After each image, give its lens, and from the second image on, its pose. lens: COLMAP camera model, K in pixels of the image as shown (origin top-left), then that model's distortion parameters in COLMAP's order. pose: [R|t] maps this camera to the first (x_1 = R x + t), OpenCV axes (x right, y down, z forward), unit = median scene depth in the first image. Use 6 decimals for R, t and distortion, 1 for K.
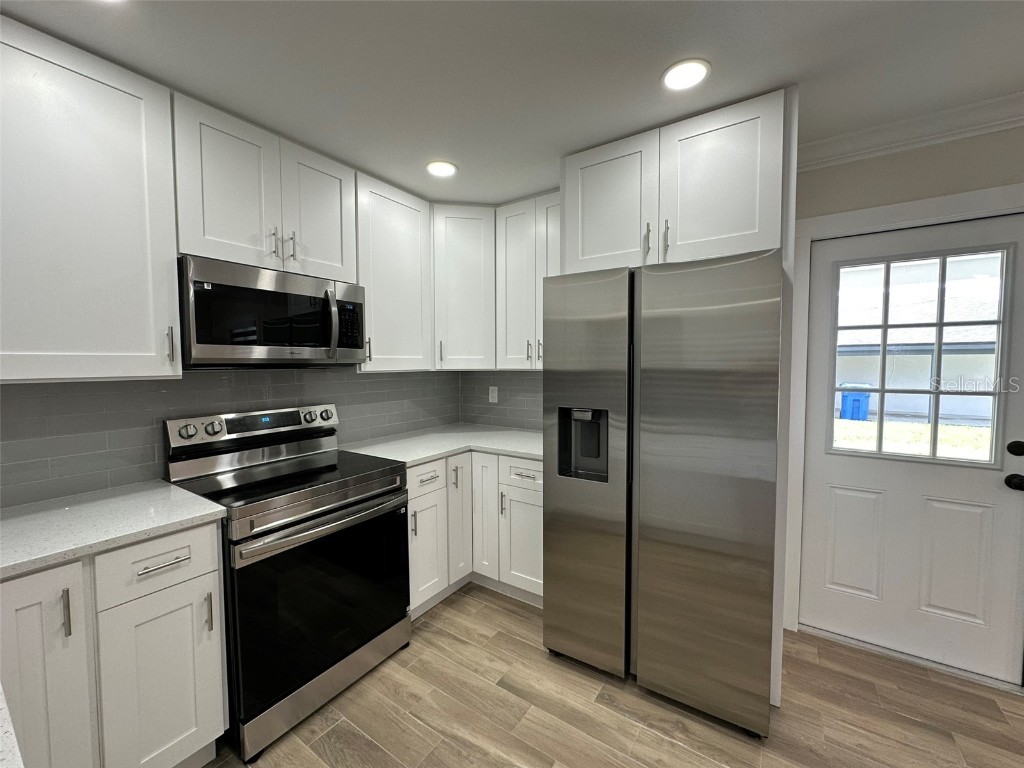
lens RADIAL K [[409.0, 0, 513.3], [0, 409.0, 384.0], [0, 0, 1]] dist [0.000887, 0.000532]
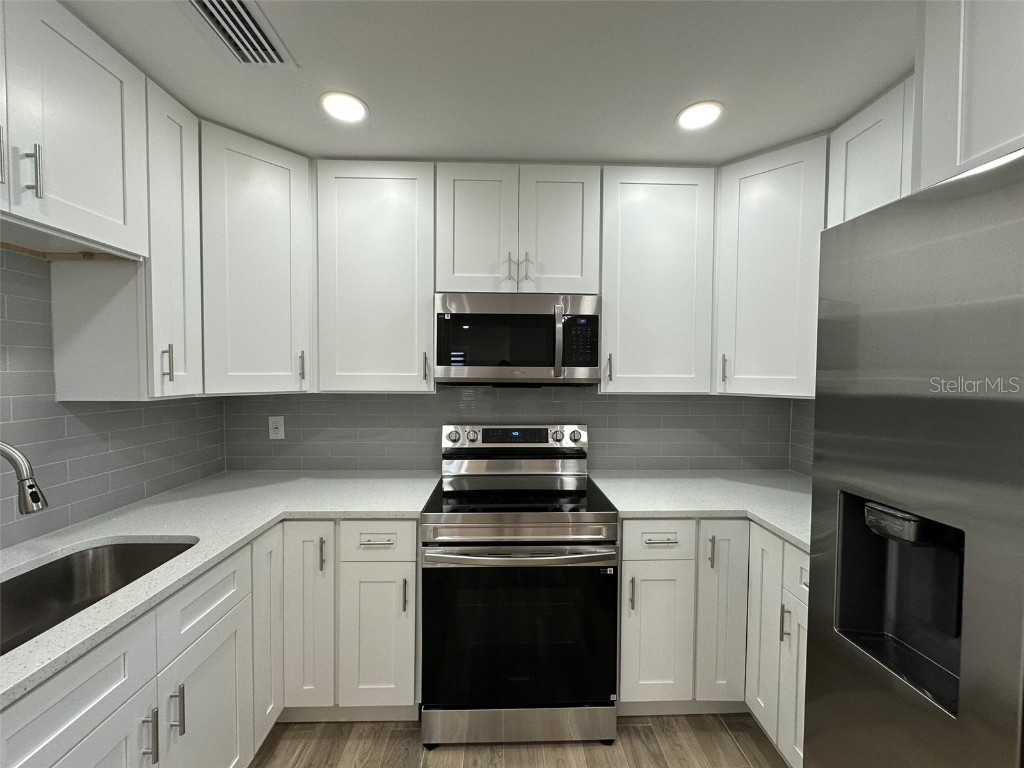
lens RADIAL K [[408.0, 0, 512.4], [0, 408.0, 383.5], [0, 0, 1]] dist [-0.004626, 0.000893]
pose [[0.583126, 0.033344, -0.811697, 0.249821], [-0.052296, 0.998626, 0.003453, -0.047328], [0.810696, 0.040435, 0.584069, 0.369801]]
